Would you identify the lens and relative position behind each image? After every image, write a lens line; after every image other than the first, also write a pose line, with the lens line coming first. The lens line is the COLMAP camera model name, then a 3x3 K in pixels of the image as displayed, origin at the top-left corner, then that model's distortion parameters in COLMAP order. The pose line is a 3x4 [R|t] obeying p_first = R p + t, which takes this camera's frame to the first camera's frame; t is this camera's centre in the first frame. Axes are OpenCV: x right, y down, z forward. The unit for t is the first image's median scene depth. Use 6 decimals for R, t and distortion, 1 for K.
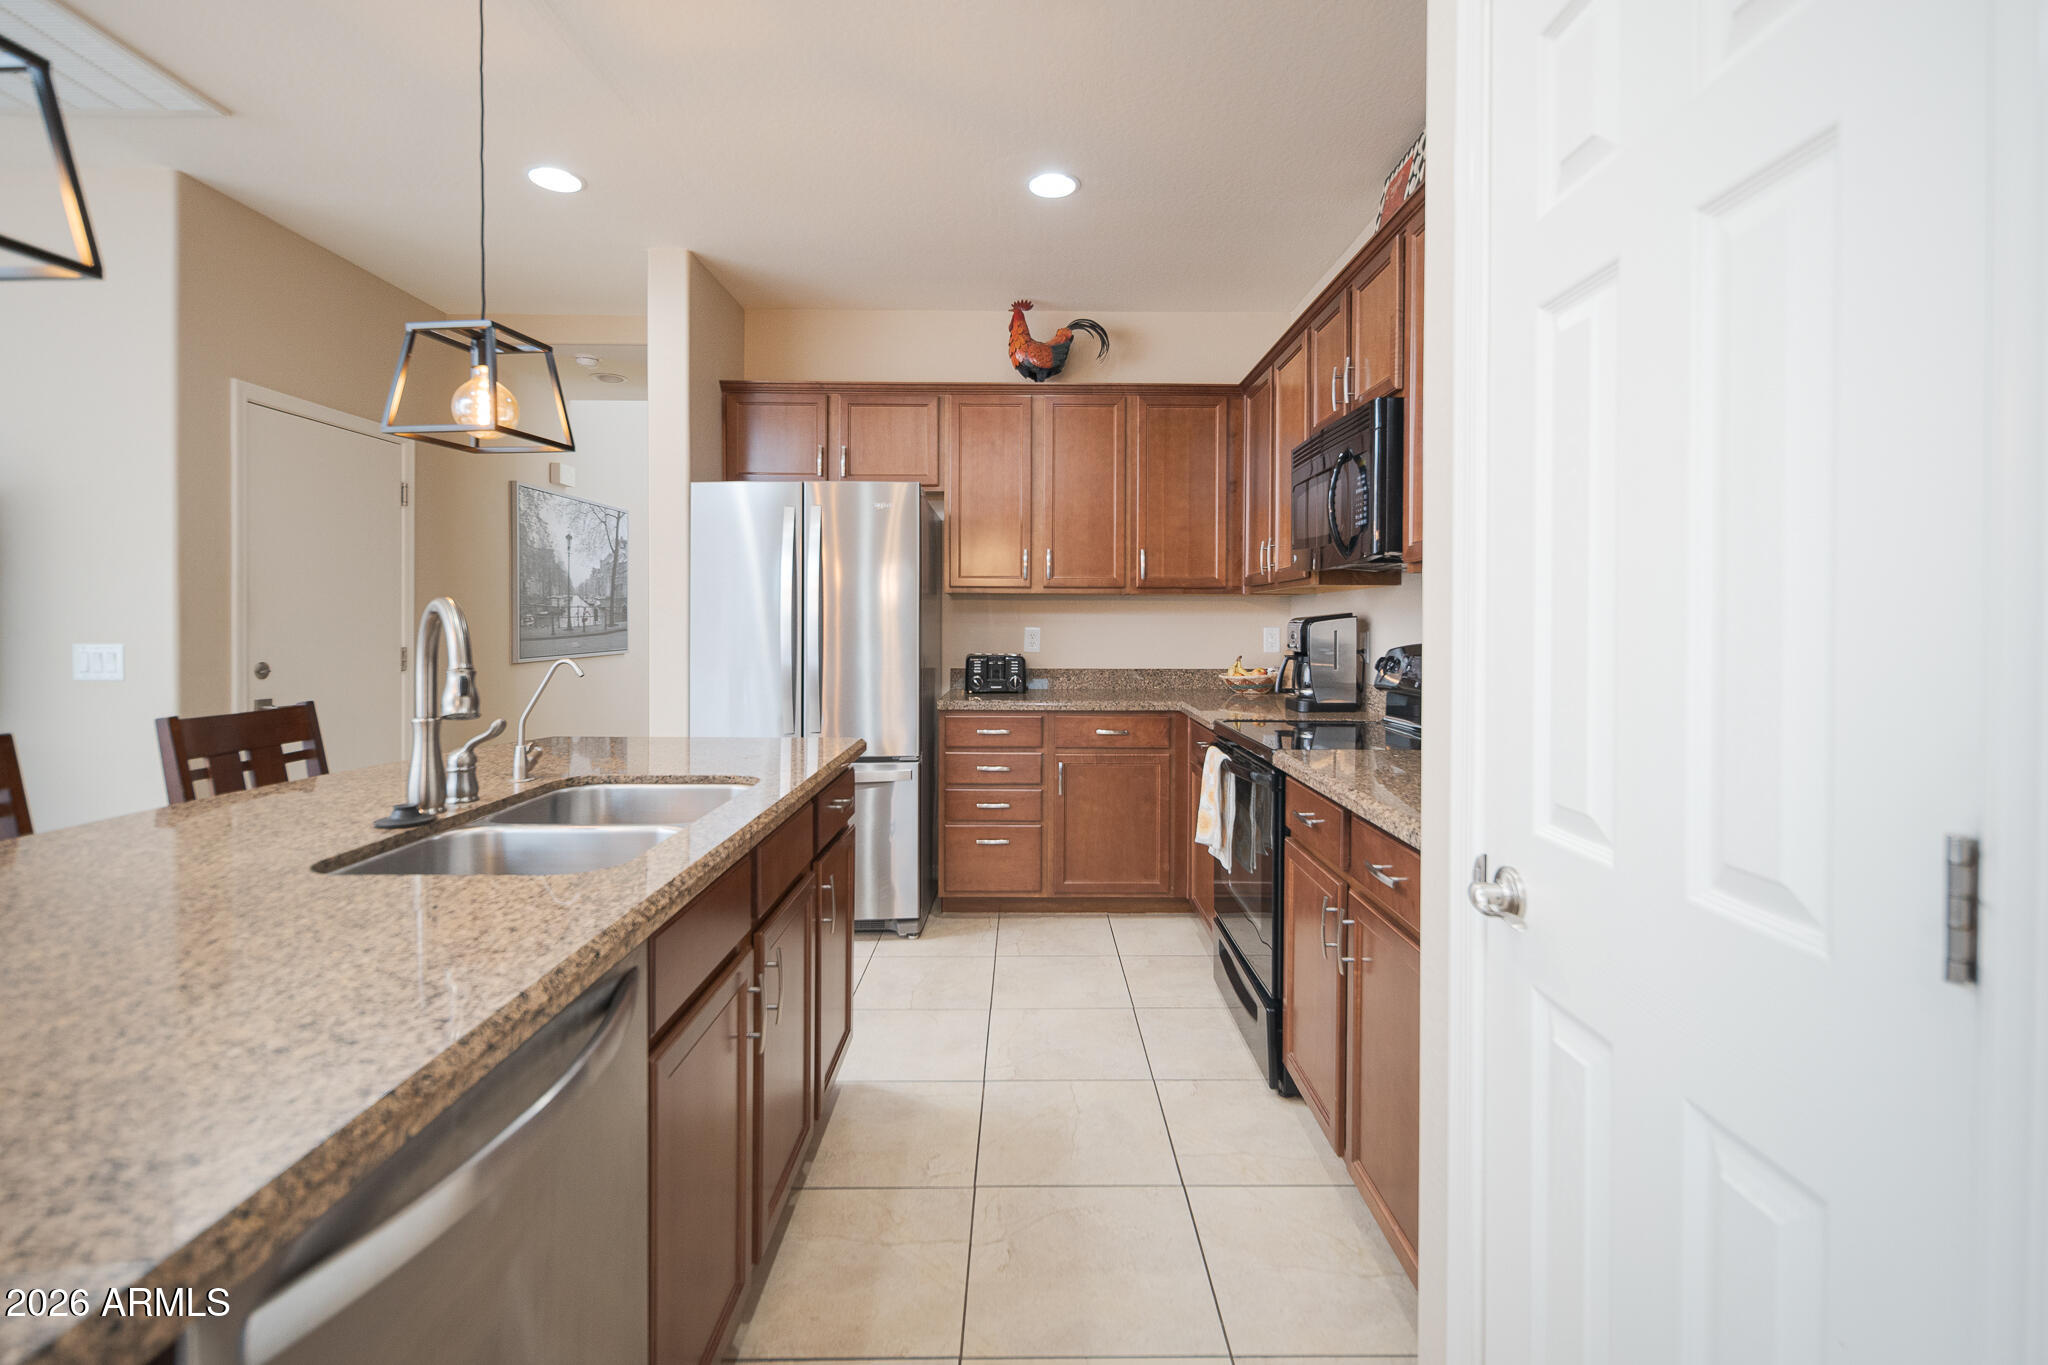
lens RADIAL K [[908.3, 0, 1039.6], [0, 908.3, 616.2], [0, 0, 1]] dist [0.008231, -0.003863]
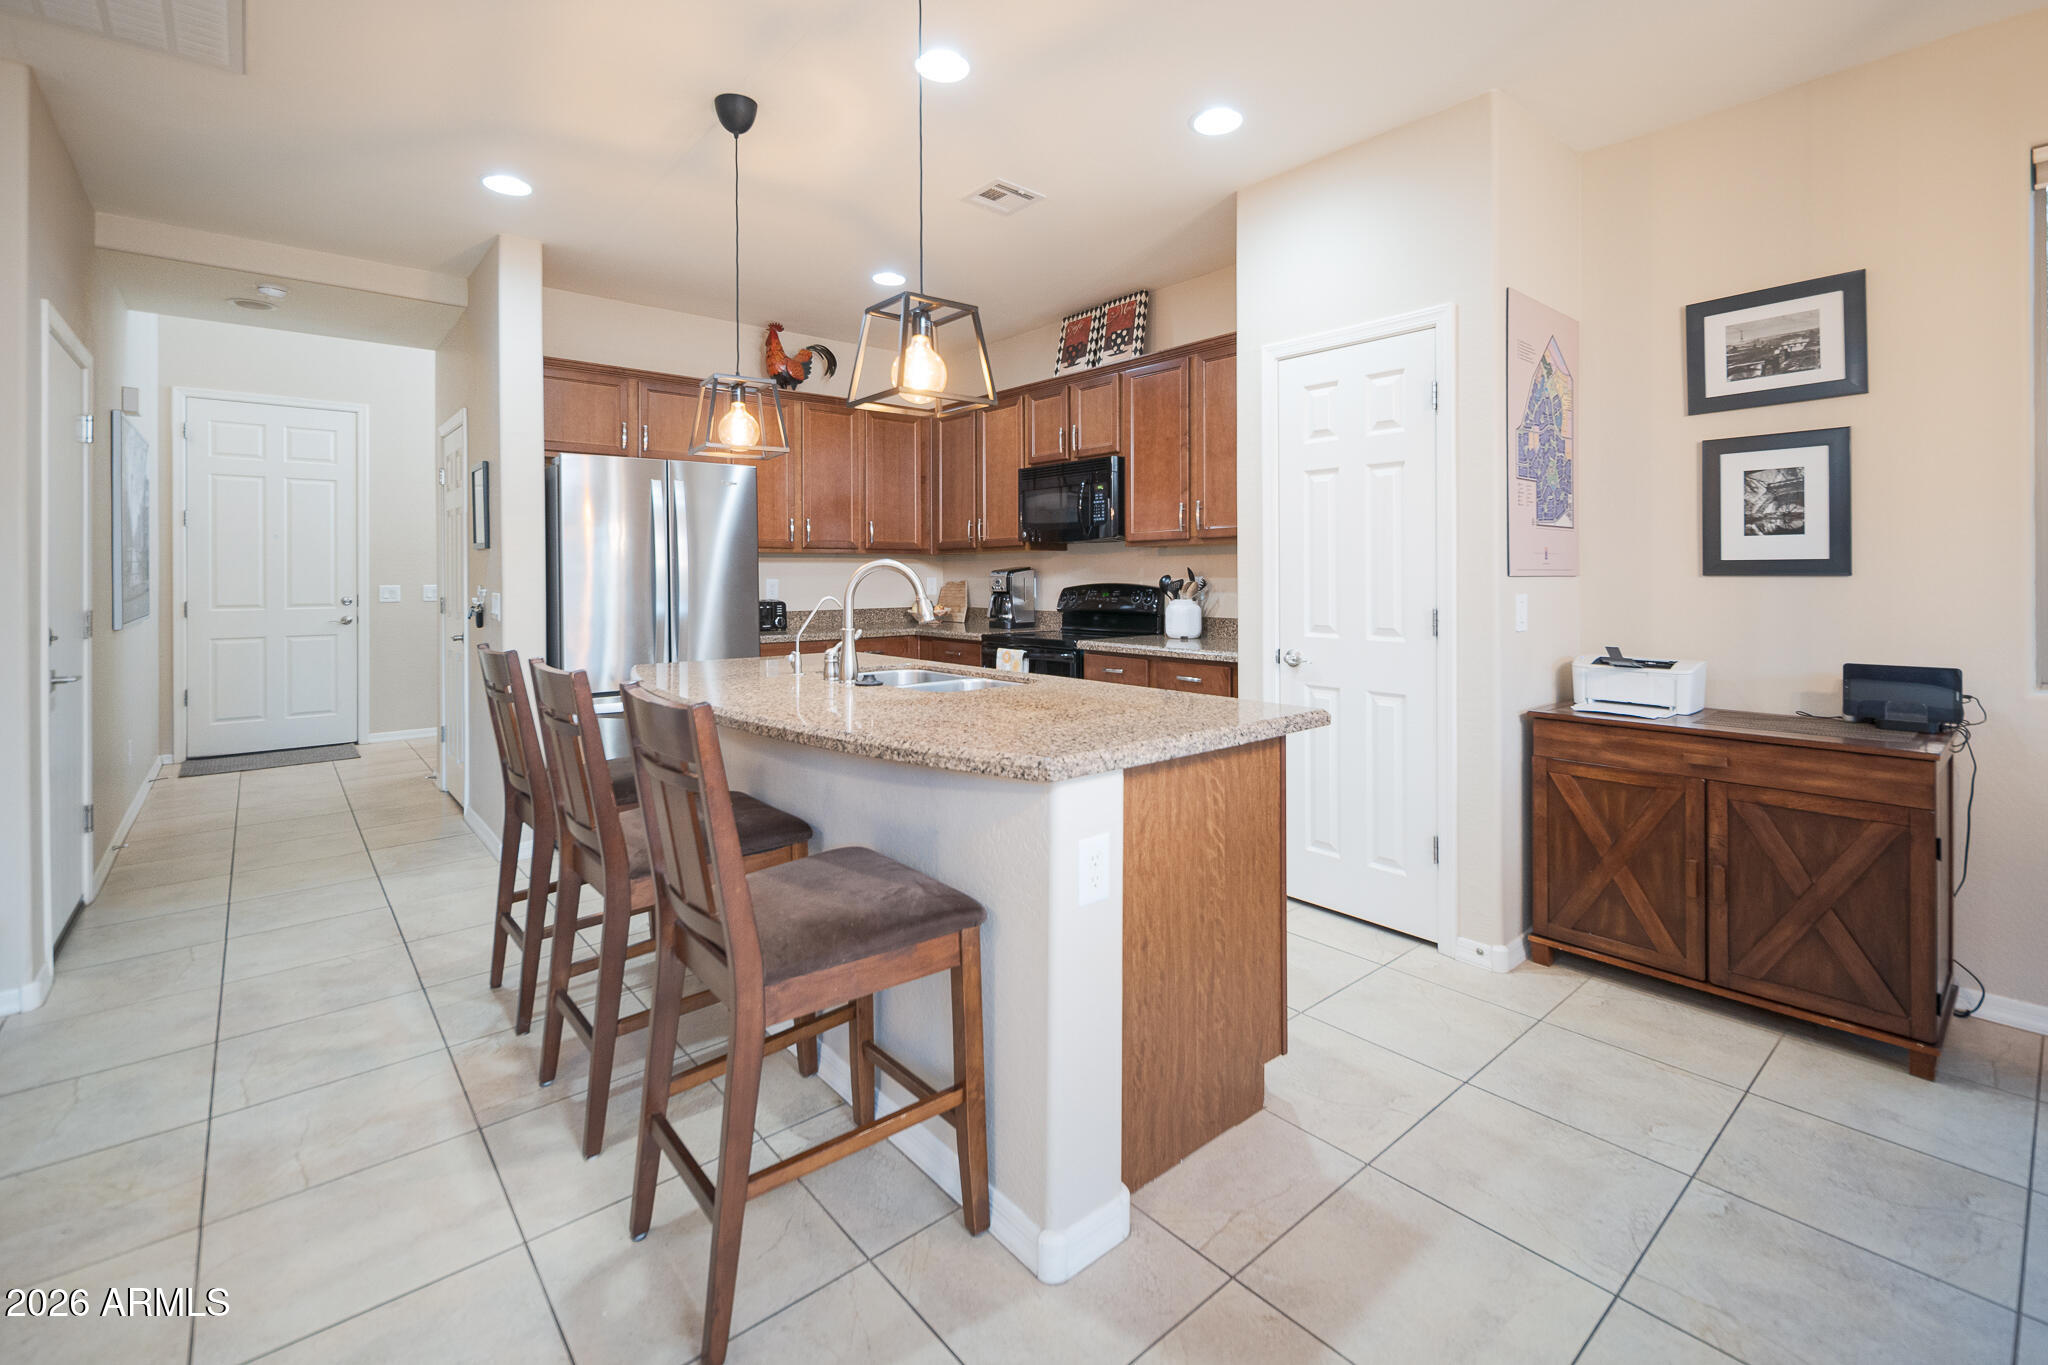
lens RADIAL K [[908.3, 0, 1025.7], [0, 908.3, 569.5], [0, 0, 1]] dist [0.008231, -0.003863]
pose [[0.771300, -0.005890, 0.636445, -0.573381], [0.006589, 0.999977, 0.001269, -0.000801], [-0.636438, 0.003214, 0.771321, -0.212054]]
